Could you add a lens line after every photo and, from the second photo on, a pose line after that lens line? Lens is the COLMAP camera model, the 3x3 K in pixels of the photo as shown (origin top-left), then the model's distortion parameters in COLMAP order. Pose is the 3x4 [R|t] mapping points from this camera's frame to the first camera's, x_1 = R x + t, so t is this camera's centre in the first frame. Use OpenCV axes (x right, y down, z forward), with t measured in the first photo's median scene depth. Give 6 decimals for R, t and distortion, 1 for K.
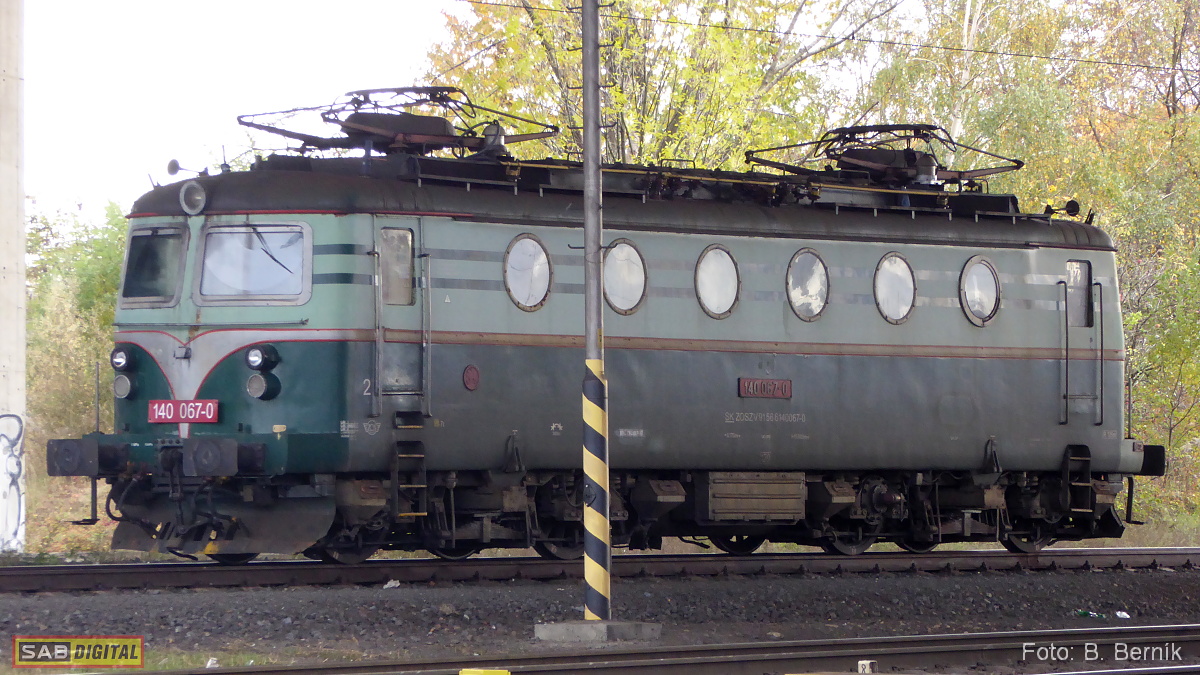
lens RADIAL K [[6133.1, 0, 575.9], [0, 6133.1, 385.9], [0, 0, 1]] dist [0.655419, 0.000000]
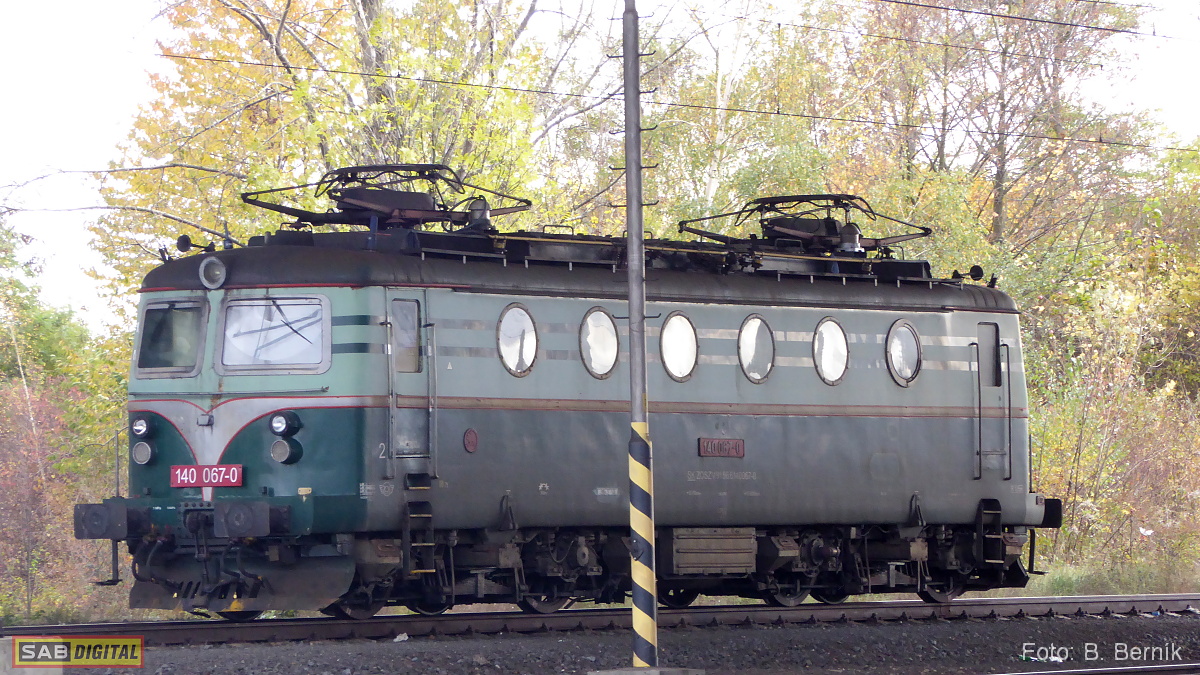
lens RADIAL K [[6552.4, 0, 579.6], [0, 6552.4, 337.0], [0, 0, 1]] dist [0.550410, 0.000000]
pose [[0.996376, -0.009457, 0.084526, -0.092129], [0.010869, 0.999809, -0.016267, -0.000618], [-0.084356, 0.017127, 0.996288, -0.120400]]
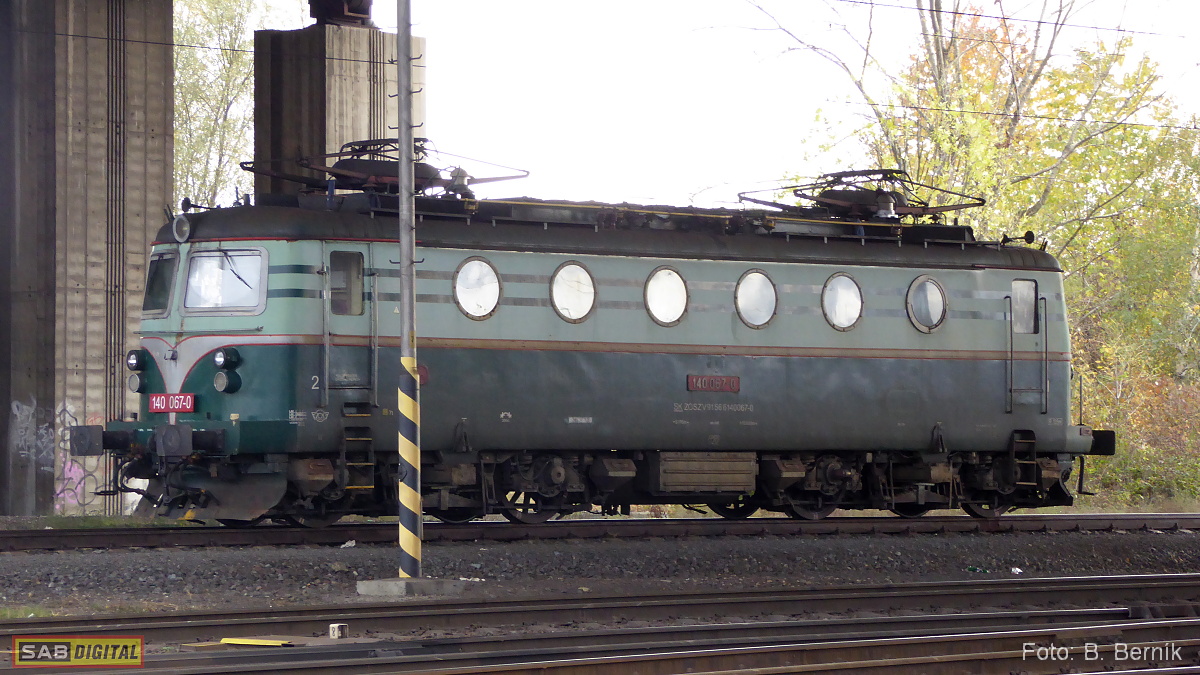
lens RADIAL K [[4071.7, 0, 599.1], [0, 4071.7, 357.7], [0, 0, 1]] dist [0.448938, 0.000000]
pose [[0.985029, -0.004182, -0.172336, 0.155442], [0.002632, 0.999954, -0.009223, 0.002818], [0.172367, 0.008631, 0.984995, 0.206509]]
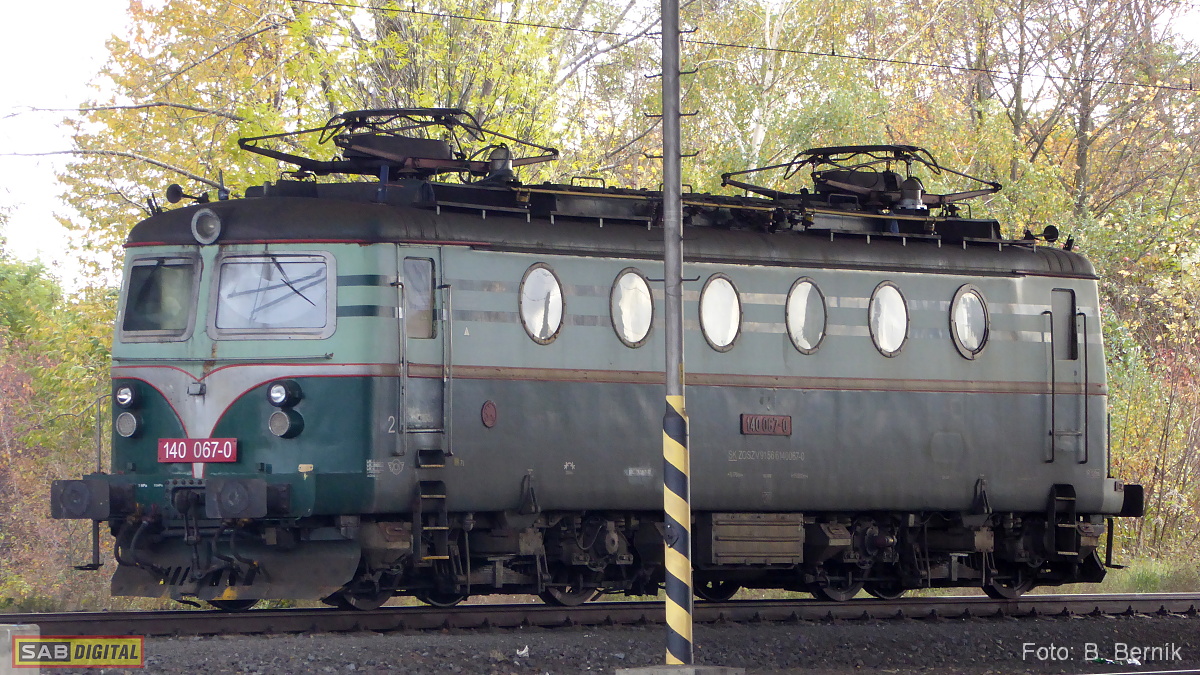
lens RADIAL K [[7464.0, 0, 606.8], [0, 7464.0, 341.1], [0, 0, 1]] dist [0.503047, 0.000000]
pose [[0.996465, -0.000959, 0.084003, -0.095034], [0.001863, 0.999941, -0.010686, -0.000264], [-0.083987, 0.010804, 0.996408, -0.155105]]
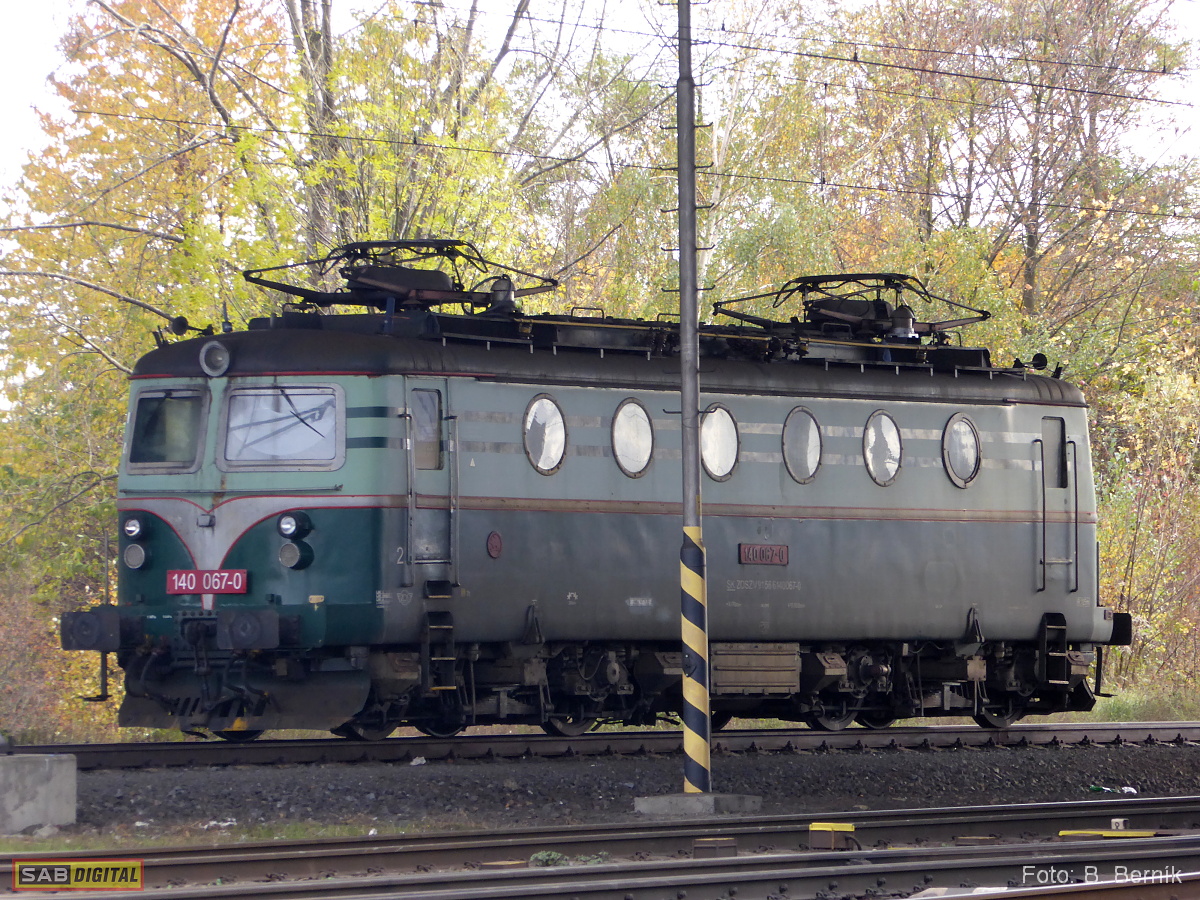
lens RADIAL K [[8007.3, 0, 622.7], [0, 8007.3, 435.7], [0, 0, 1]] dist [0.436732, 0.000000]
pose [[0.994558, -0.003095, 0.104138, -0.125509], [0.004530, 0.999898, -0.013542, -0.001348], [-0.104086, 0.013940, 0.994471, -0.240328]]
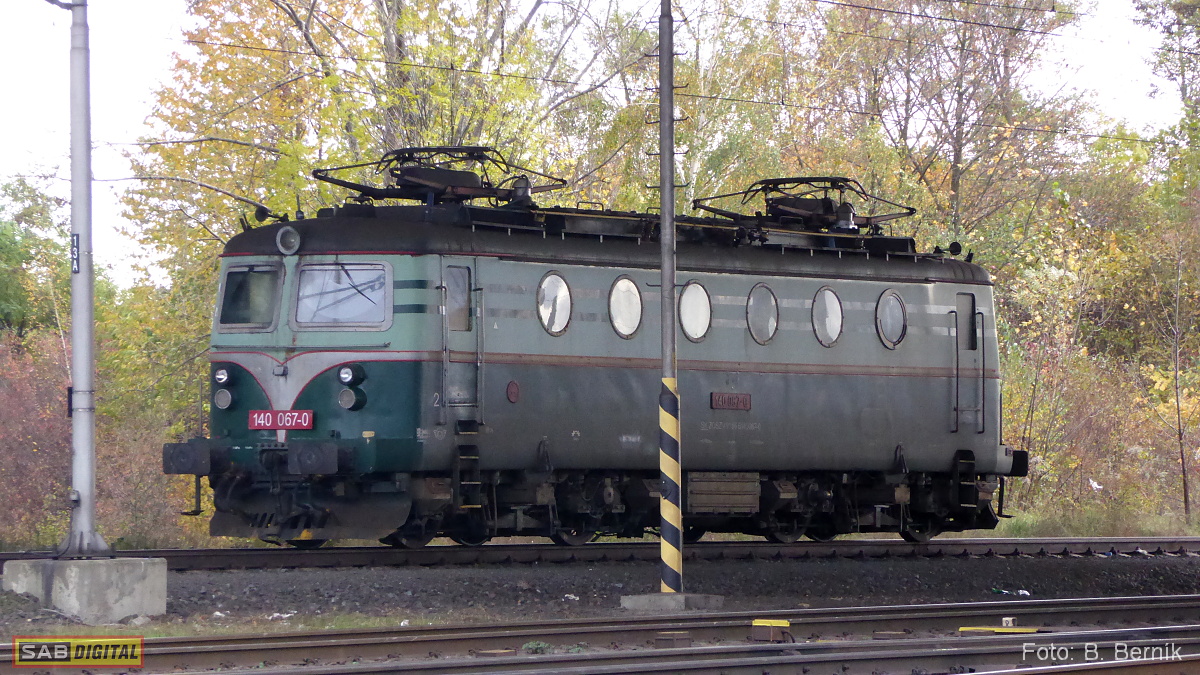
lens RADIAL K [[6133.1, 0, 590.4], [0, 6133.1, 342.5], [0, 0, 1]] dist [0.655419, 0.000000]
pose [[0.995556, 0.003231, 0.094112, -0.112679], [-0.002406, 0.999958, -0.008879, -0.000415], [-0.094137, 0.008613, 0.995522, -0.183501]]
